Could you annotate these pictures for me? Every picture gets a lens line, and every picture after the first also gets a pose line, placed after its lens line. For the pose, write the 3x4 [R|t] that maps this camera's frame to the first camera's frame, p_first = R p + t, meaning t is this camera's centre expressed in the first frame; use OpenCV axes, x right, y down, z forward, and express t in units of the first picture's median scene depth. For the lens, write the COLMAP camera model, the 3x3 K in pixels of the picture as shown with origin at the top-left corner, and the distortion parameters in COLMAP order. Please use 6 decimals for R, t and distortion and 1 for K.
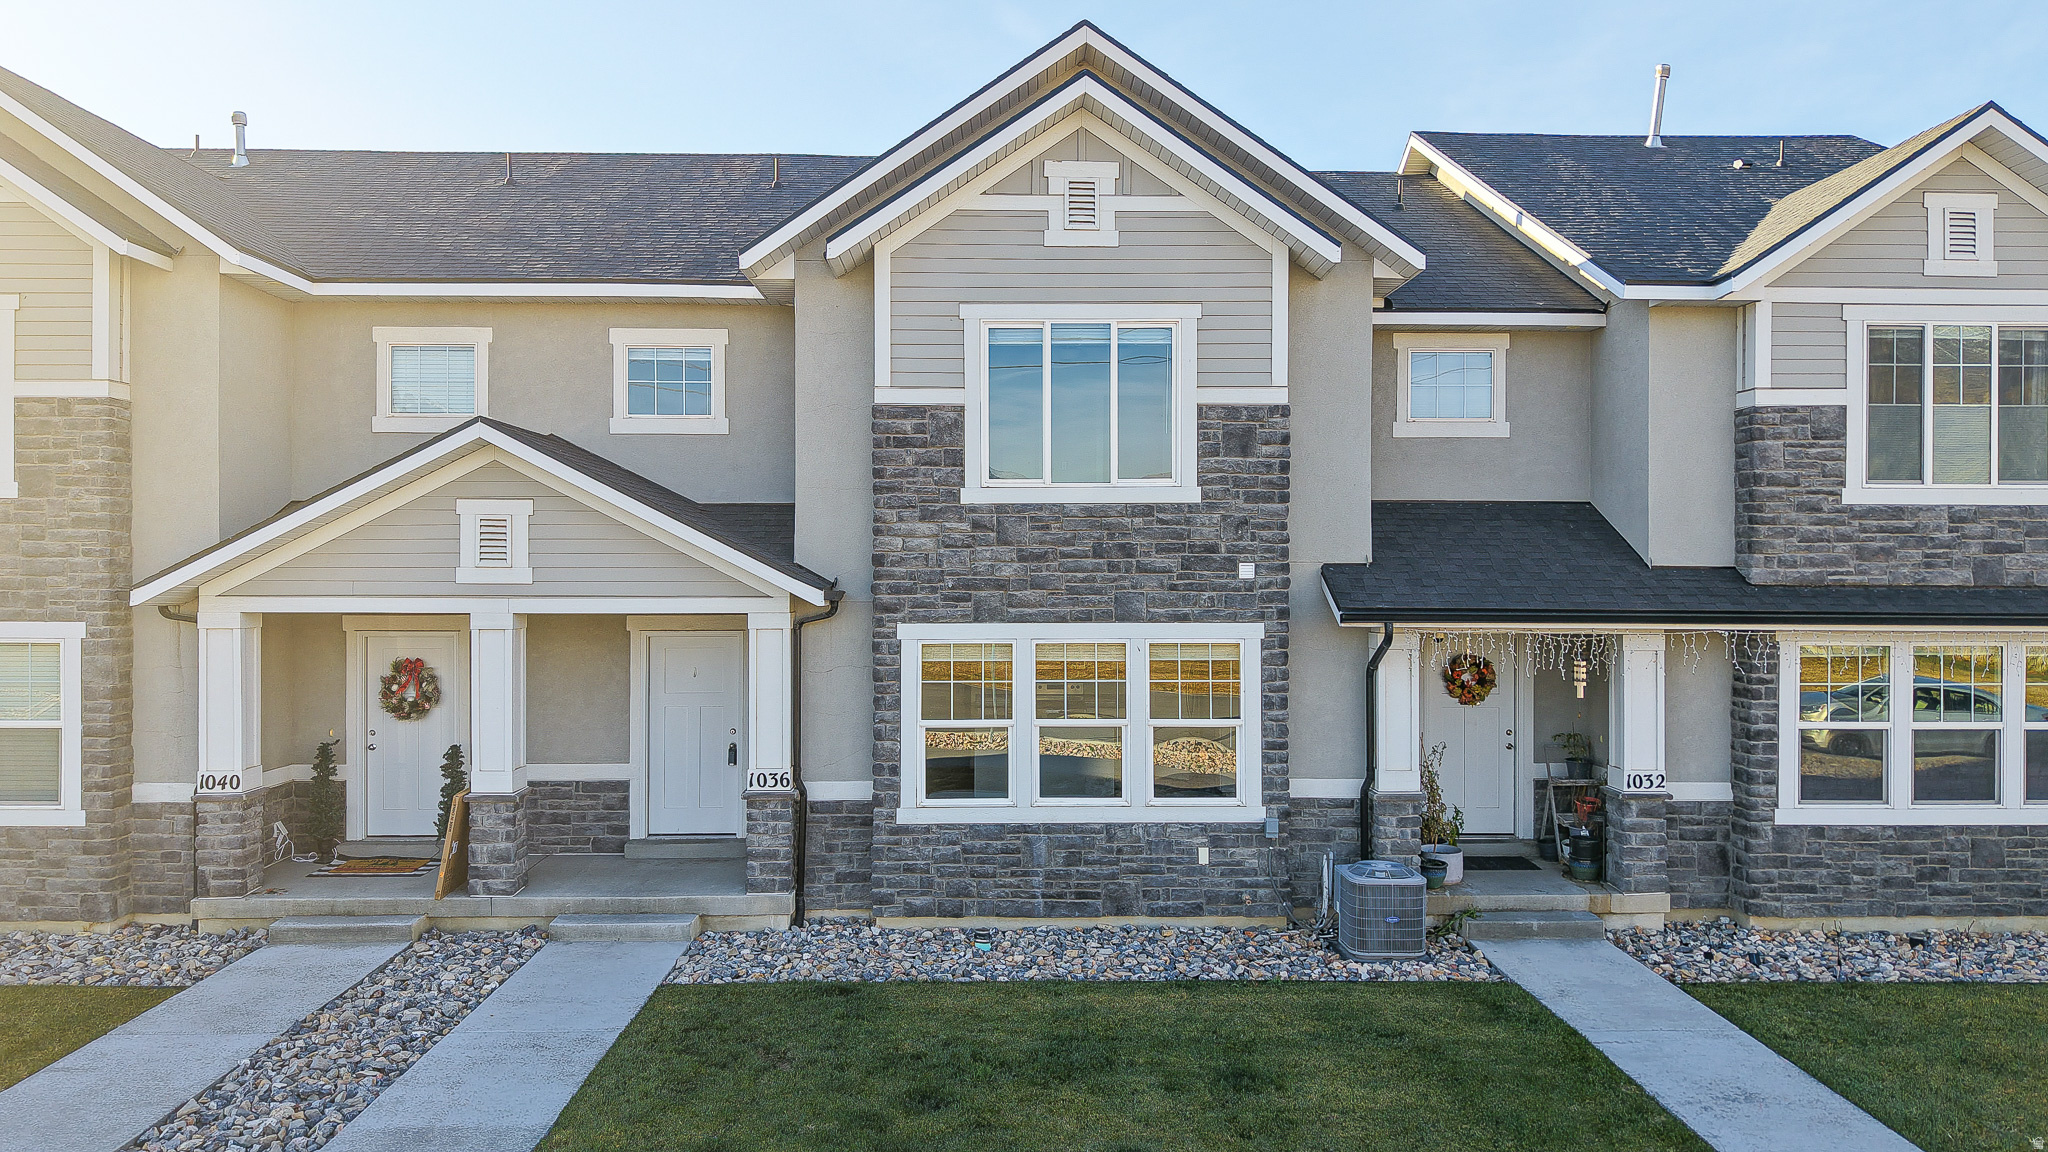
lens RADIAL K [[1433.7, 0, 1028.4], [0, 1433.7, 571.8], [0, 0, 1]] dist [0.026513, -0.039183]
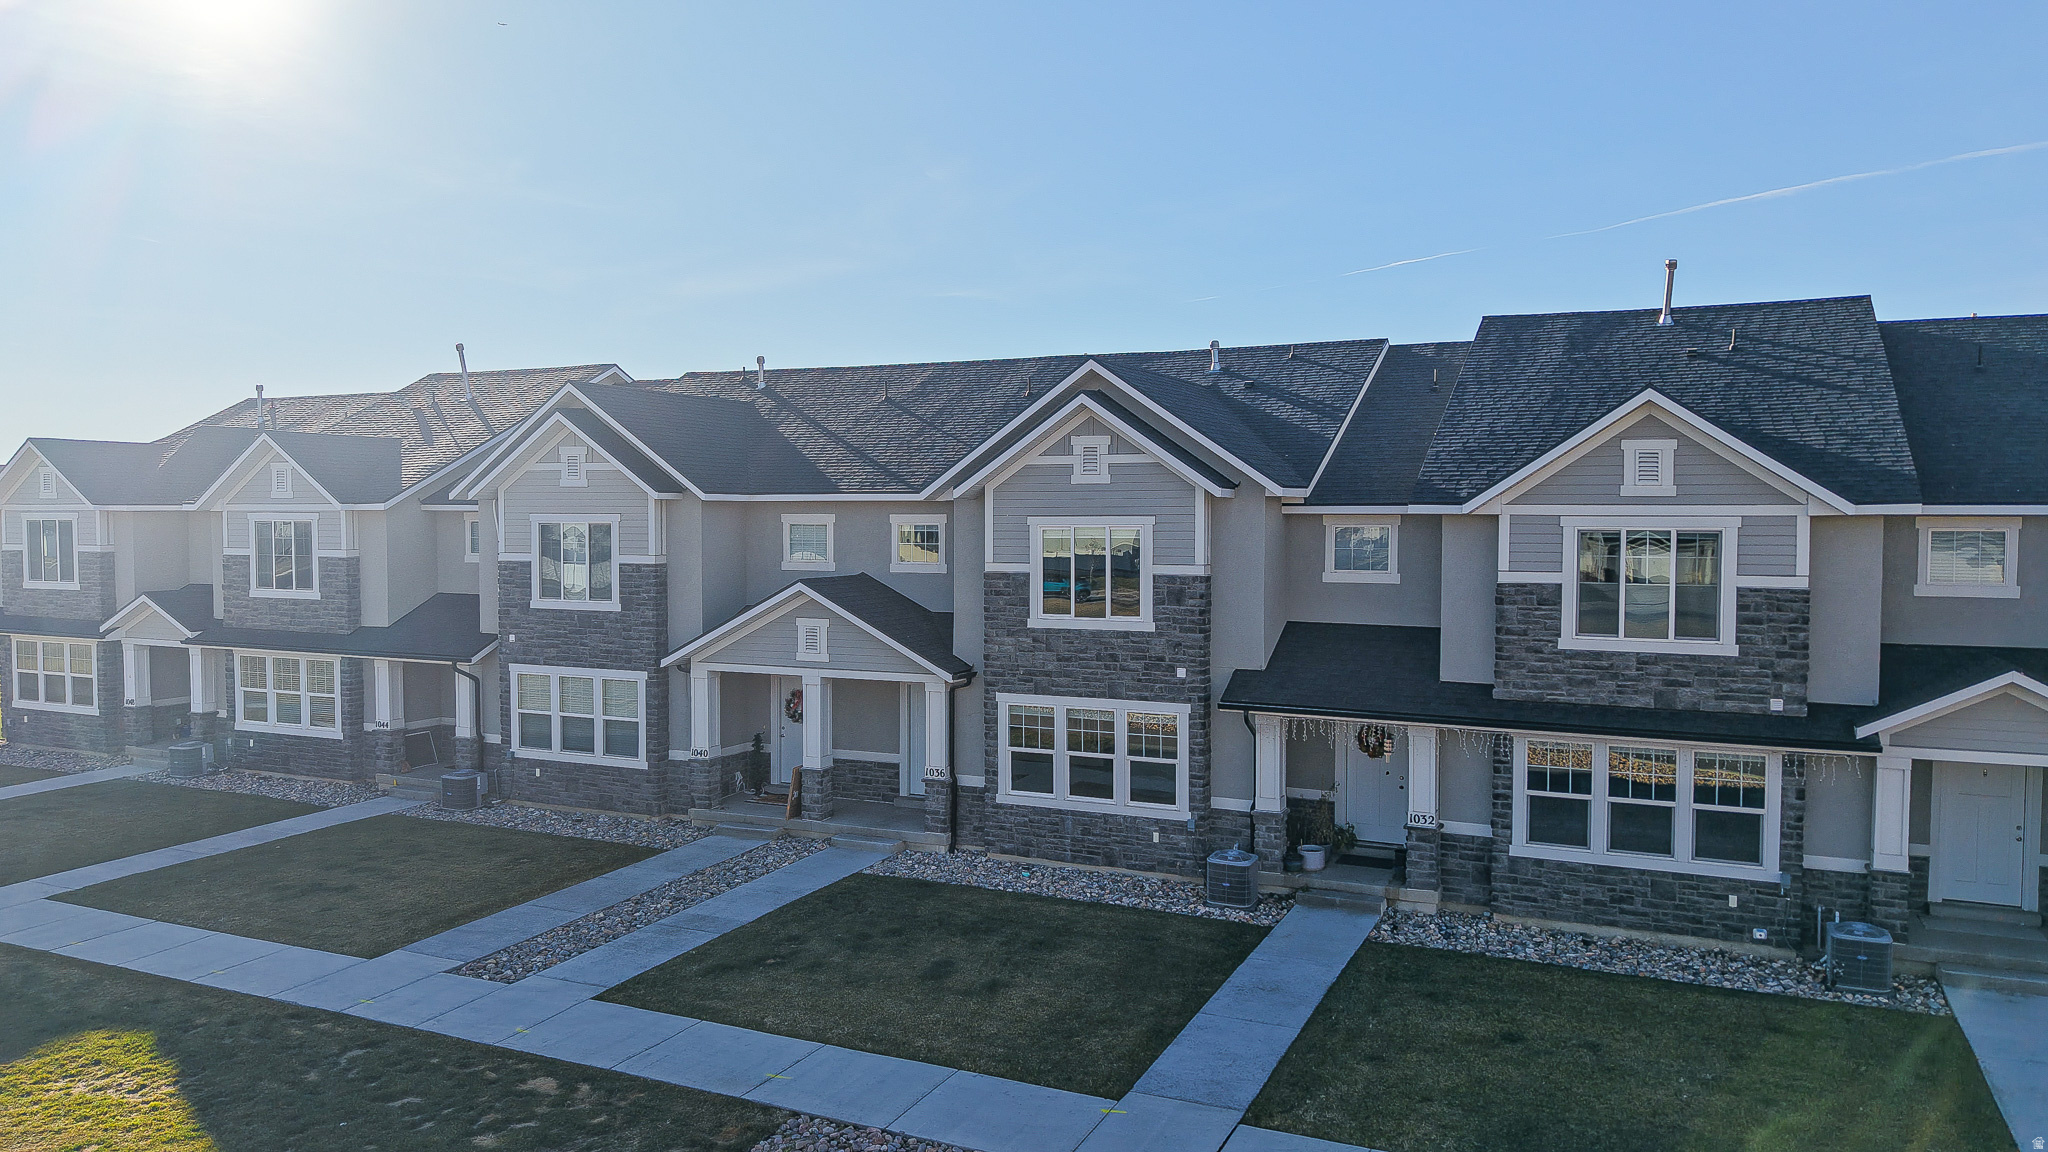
lens RADIAL K [[1433.7, 0, 1018.9], [0, 1433.7, 564.9], [0, 0, 1]] dist [0.026513, -0.039183]
pose [[0.893270, 0.015592, -0.449250, 0.742119], [0.001003, 0.999327, 0.036676, -0.191222], [0.449520, -0.033212, 0.892653, -0.595269]]
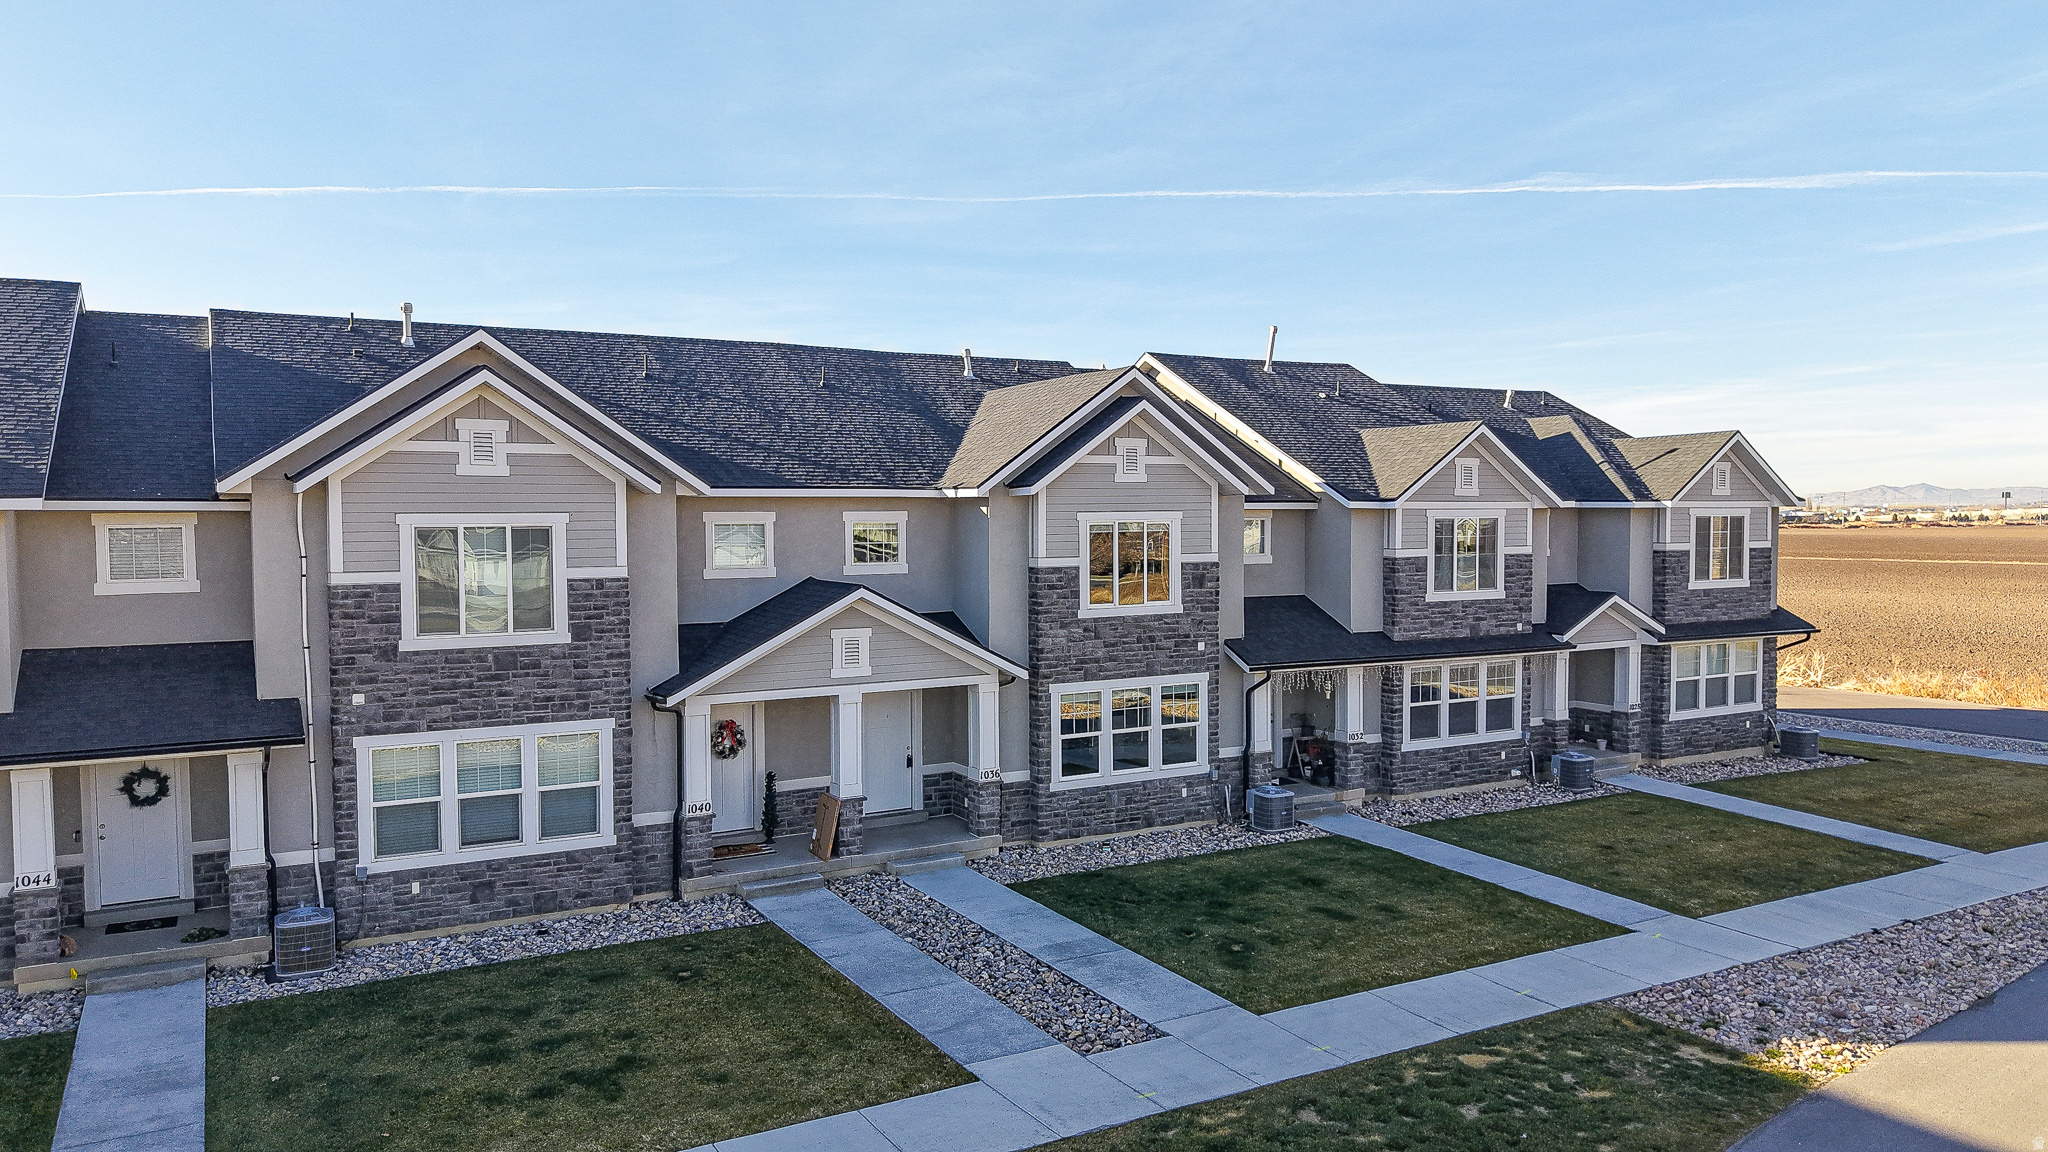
lens RADIAL K [[1433.7, 0, 1035.7], [0, 1433.7, 556.7], [0, 0, 1]] dist [0.026513, -0.039183]
pose [[0.876106, -0.021235, 0.481650, -0.994235], [0.004762, 0.999362, 0.035397, -0.194939], [-0.482094, -0.028718, 0.875649, -0.609943]]
